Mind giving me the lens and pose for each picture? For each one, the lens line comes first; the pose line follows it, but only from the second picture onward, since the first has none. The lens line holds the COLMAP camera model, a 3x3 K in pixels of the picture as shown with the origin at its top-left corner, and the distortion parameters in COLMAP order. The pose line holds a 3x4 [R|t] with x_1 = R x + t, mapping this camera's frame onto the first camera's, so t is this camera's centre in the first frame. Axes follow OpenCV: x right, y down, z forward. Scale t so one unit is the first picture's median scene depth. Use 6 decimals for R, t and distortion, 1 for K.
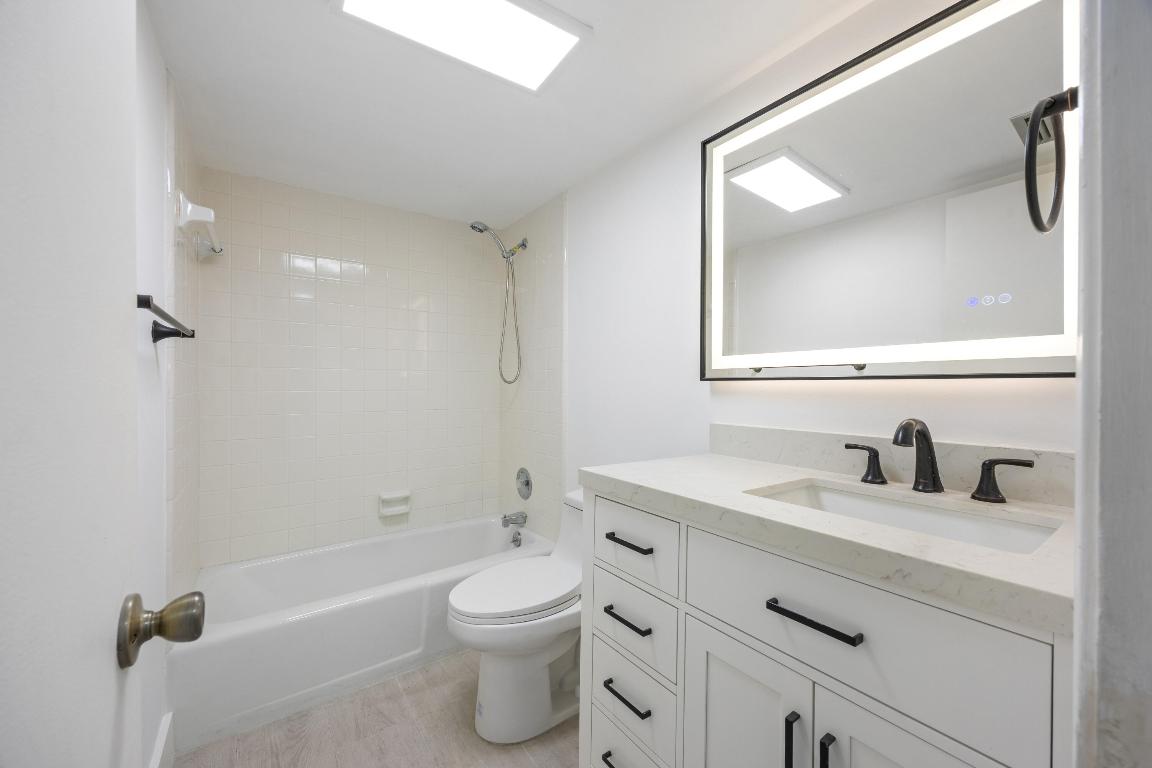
lens RADIAL K [[451.5, 0, 576.0], [0, 451.5, 384.0], [0, 0, 1]] dist [-0.001554, -0.000118]
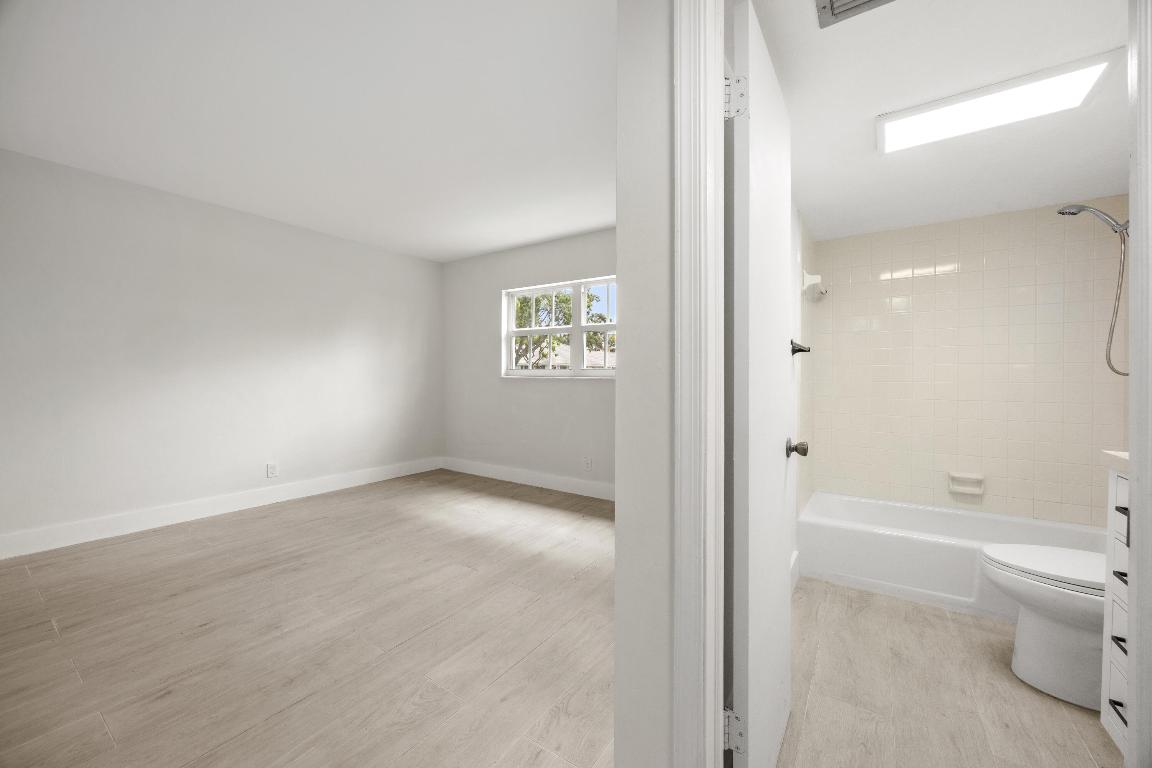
lens RADIAL K [[444.0, 0, 577.4], [0, 444.0, 375.9], [0, 0, 1]] dist [-0.001857, -0.000606]
pose [[0.367000, 0.006475, -0.930198, 0.439267], [-0.005734, 0.999973, 0.004699, 0.003477], [0.930203, 0.003609, 0.367027, -0.490597]]
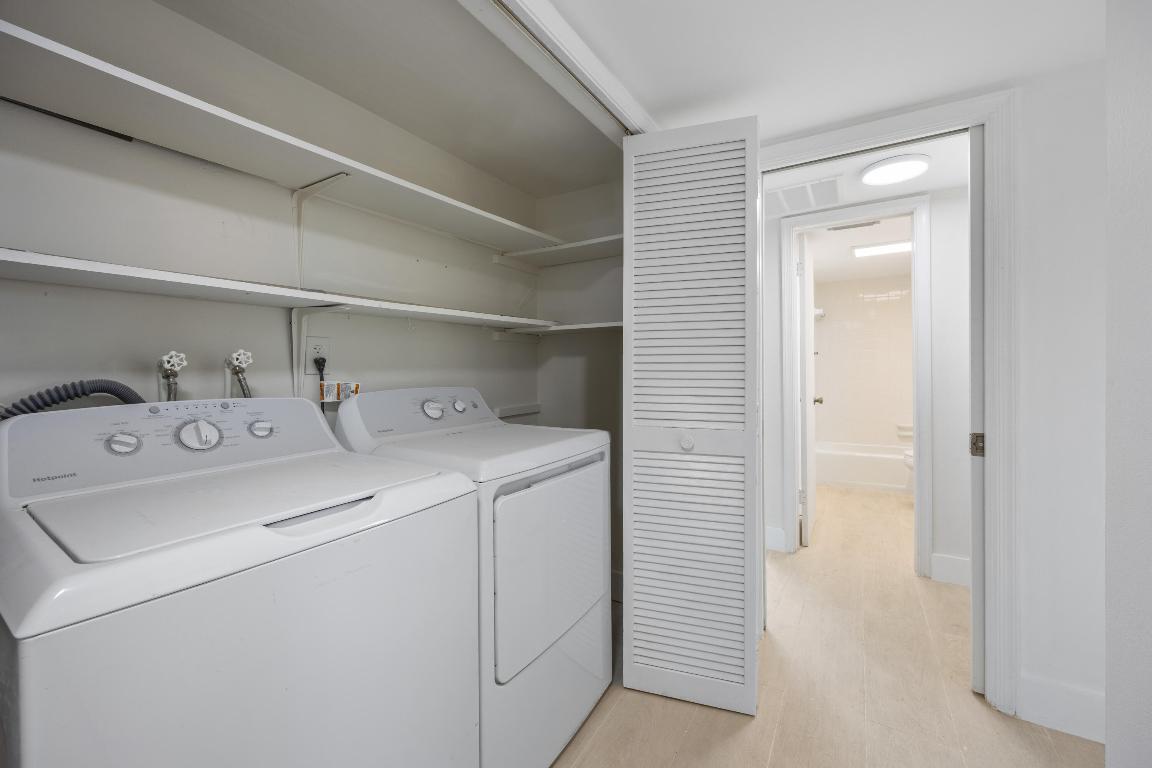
lens RADIAL K [[450.8, 0, 561.2], [0, 450.8, 371.3], [0, 0, 1]] dist [-0.000345, 0.000021]
pose [[0.361260, 0.008749, -0.932424, 1.421621], [-0.002865, 0.999962, 0.008273, -0.005513], [0.932461, -0.000317, 0.361272, -1.787500]]
